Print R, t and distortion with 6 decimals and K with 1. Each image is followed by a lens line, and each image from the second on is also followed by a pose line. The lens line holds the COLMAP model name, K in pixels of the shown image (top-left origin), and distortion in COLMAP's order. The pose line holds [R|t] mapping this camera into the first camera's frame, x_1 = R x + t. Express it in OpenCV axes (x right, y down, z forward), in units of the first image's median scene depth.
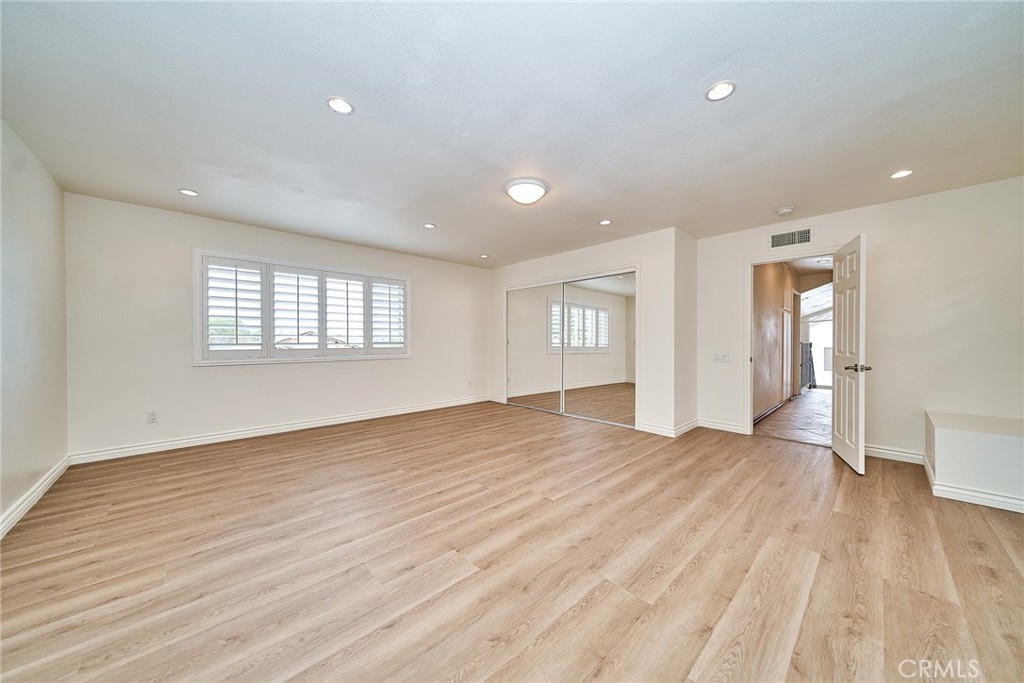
lens RADIAL K [[344.8, 0, 515.0], [0, 344.8, 338.6], [0, 0, 1]] dist [0.004612, -0.002517]
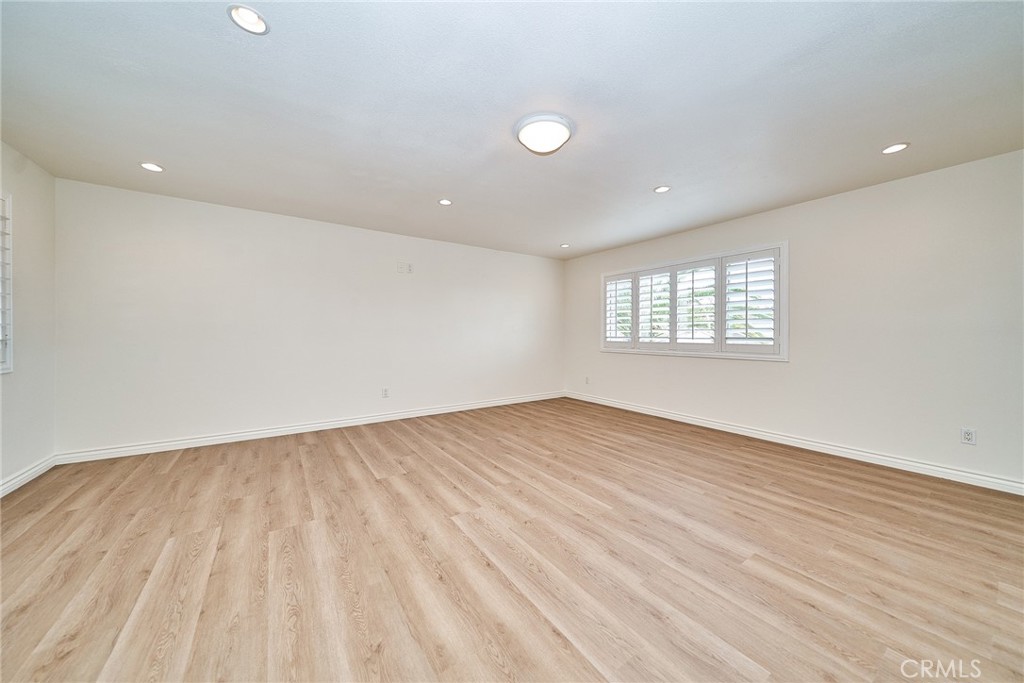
lens RADIAL K [[344.8, 0, 515.0], [0, 344.8, 338.6], [0, 0, 1]] dist [0.004612, -0.002517]
pose [[-0.142132, 0.013504, -0.989756, 0.761327], [0.002442, 0.999909, 0.013292, 0.002399], [0.989845, -0.000528, -0.142152, 1.031052]]
